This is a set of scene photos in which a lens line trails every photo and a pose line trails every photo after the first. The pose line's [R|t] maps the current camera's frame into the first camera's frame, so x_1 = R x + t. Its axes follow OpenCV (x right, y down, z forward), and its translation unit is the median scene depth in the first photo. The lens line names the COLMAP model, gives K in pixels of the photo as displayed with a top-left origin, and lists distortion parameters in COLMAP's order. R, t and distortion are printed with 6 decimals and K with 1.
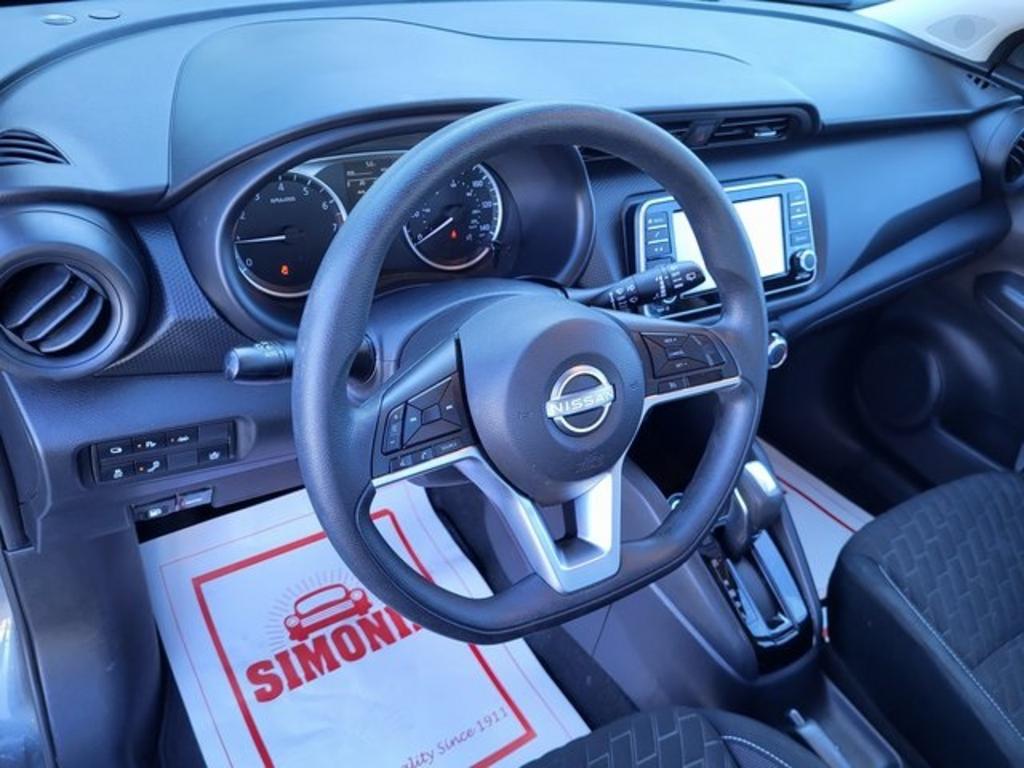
lens RADIAL K [[803.0, 0, 504.0], [0, 803.0, 384.5], [0, 0, 1]] dist [0.012010, -0.003401]
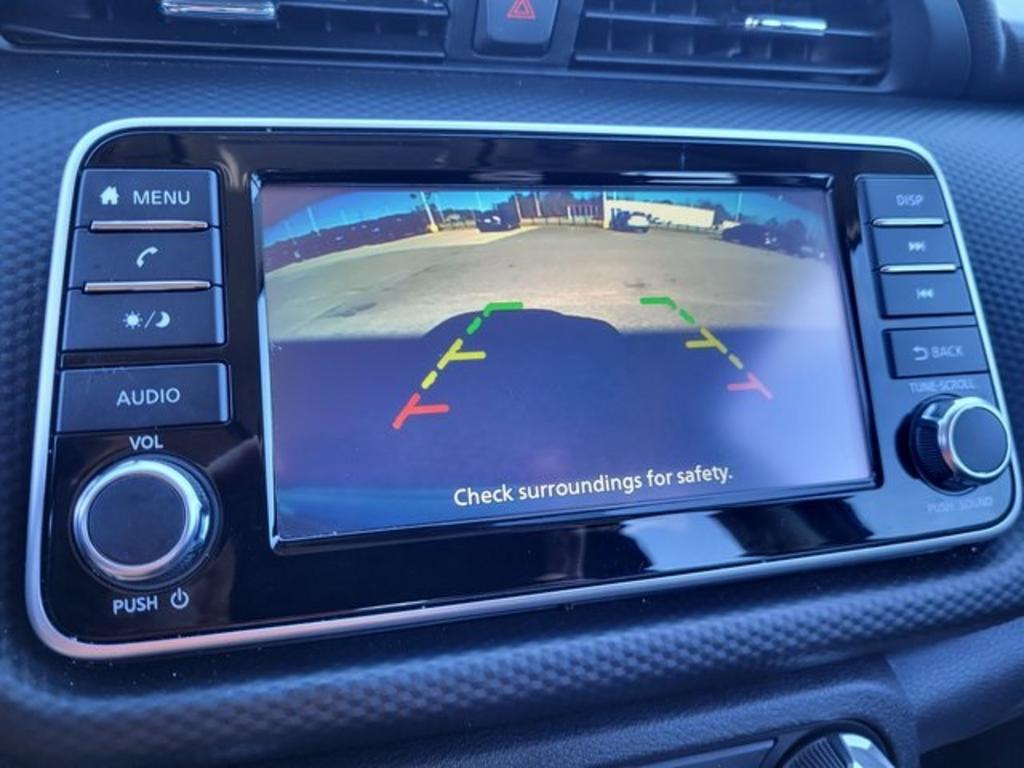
lens RADIAL K [[803.0, 0, 514.8], [0, 803.0, 375.2], [0, 0, 1]] dist [0.012010, -0.003401]
pose [[0.960069, 0.006393, -0.279691, 0.345543], [-0.093503, 0.949581, -0.299255, -0.094616], [0.263676, 0.313457, 0.912261, 0.813296]]
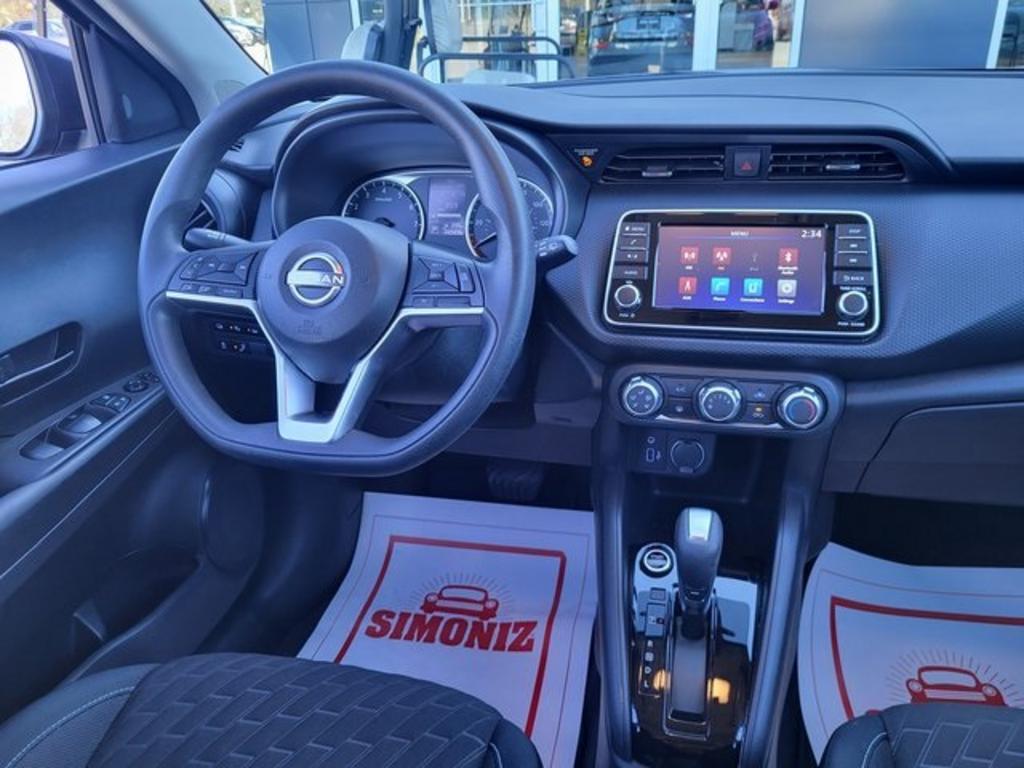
lens RADIAL K [[803.0, 0, 518.2], [0, 803.0, 381.6], [0, 0, 1]] dist [0.012010, -0.003401]
pose [[0.682697, 0.134663, -0.718186, 0.825548], [-0.321900, 0.937785, -0.130154, 0.154637], [0.655977, 0.320040, 0.683571, 0.260960]]
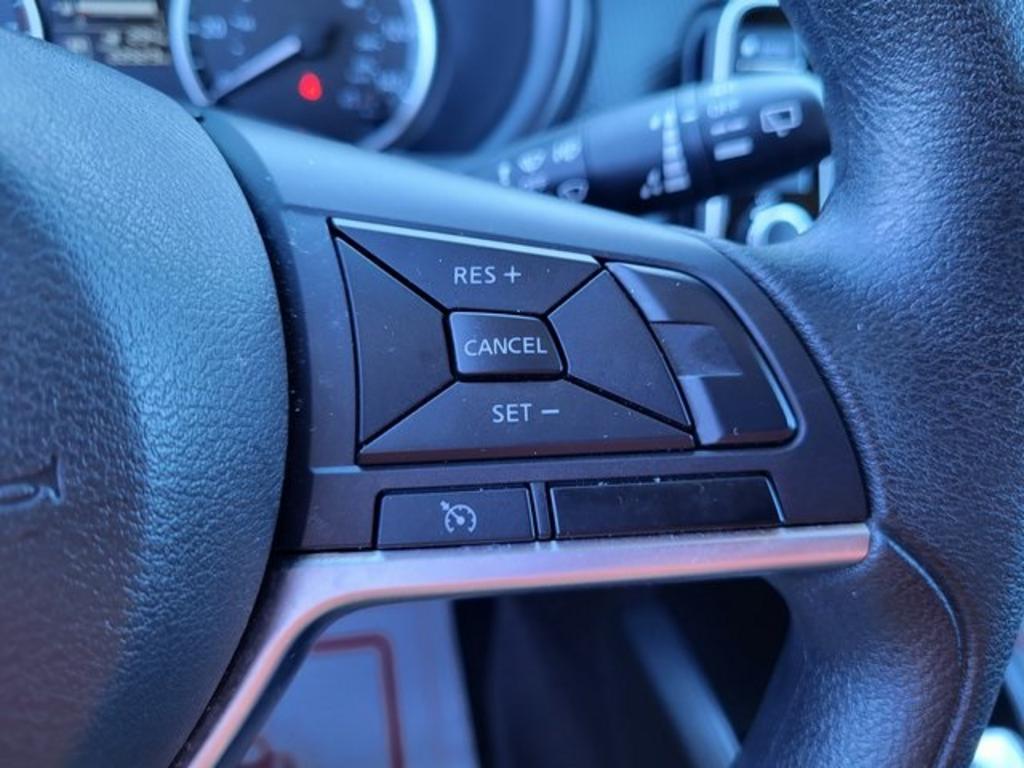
lens RADIAL K [[803.0, 0, 519.2], [0, 803.0, 381.7], [0, 0, 1]] dist [0.012010, -0.003401]
pose [[0.951107, 0.118141, -0.285373, 0.199675], [-0.136482, 0.989611, -0.045188, -0.016902], [0.277070, 0.081927, 0.957351, 0.606468]]
